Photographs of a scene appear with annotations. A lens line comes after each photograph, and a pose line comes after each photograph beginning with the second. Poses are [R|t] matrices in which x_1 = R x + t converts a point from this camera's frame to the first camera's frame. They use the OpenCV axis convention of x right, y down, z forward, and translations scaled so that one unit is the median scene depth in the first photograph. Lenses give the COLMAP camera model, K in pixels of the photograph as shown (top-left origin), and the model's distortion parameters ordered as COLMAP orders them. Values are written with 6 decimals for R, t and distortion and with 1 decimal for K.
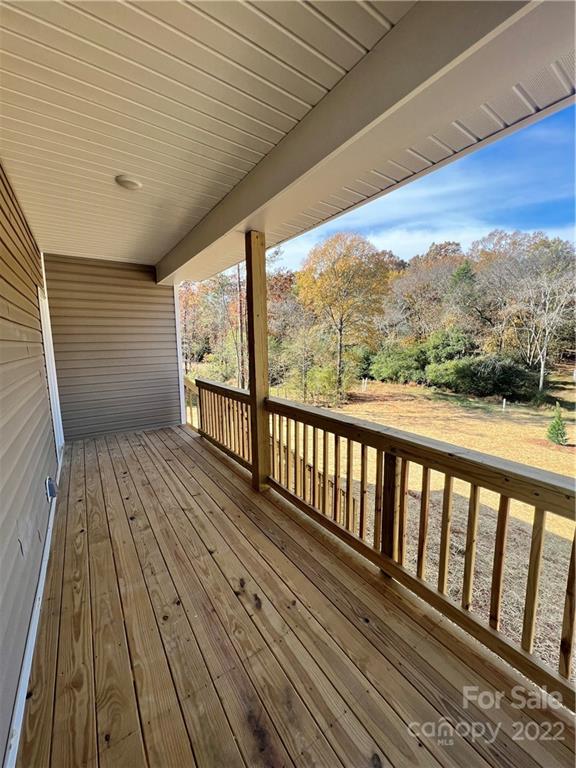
lens RADIAL K [[308.6, 0, 288.0], [0, 308.6, 384.0], [0, 0, 1]] dist [0.000224, -0.000013]
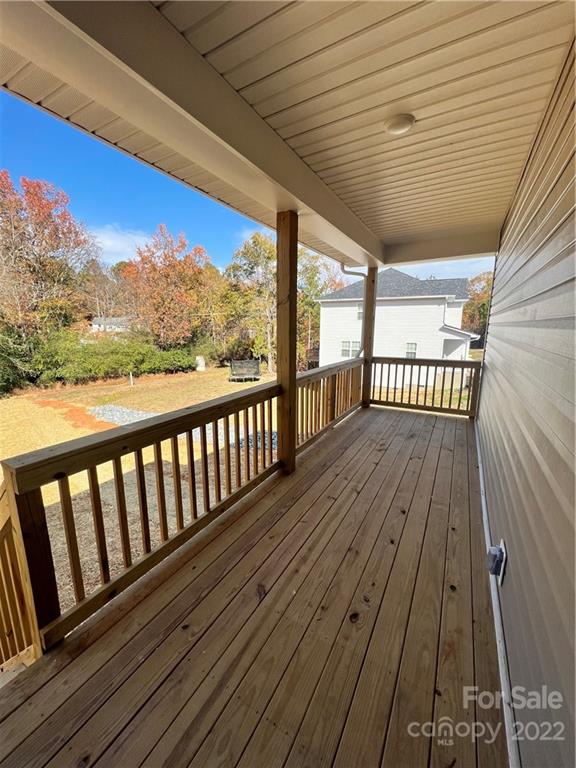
lens RADIAL K [[308.6, 0, 288.0], [0, 308.6, 384.0], [0, 0, 1]] dist [0.000224, -0.000013]
pose [[-0.449558, -0.151978, 0.880227, -0.876350], [0.128056, 0.964276, 0.231892, -0.160980], [-0.884025, 0.216967, -0.414036, 1.269346]]
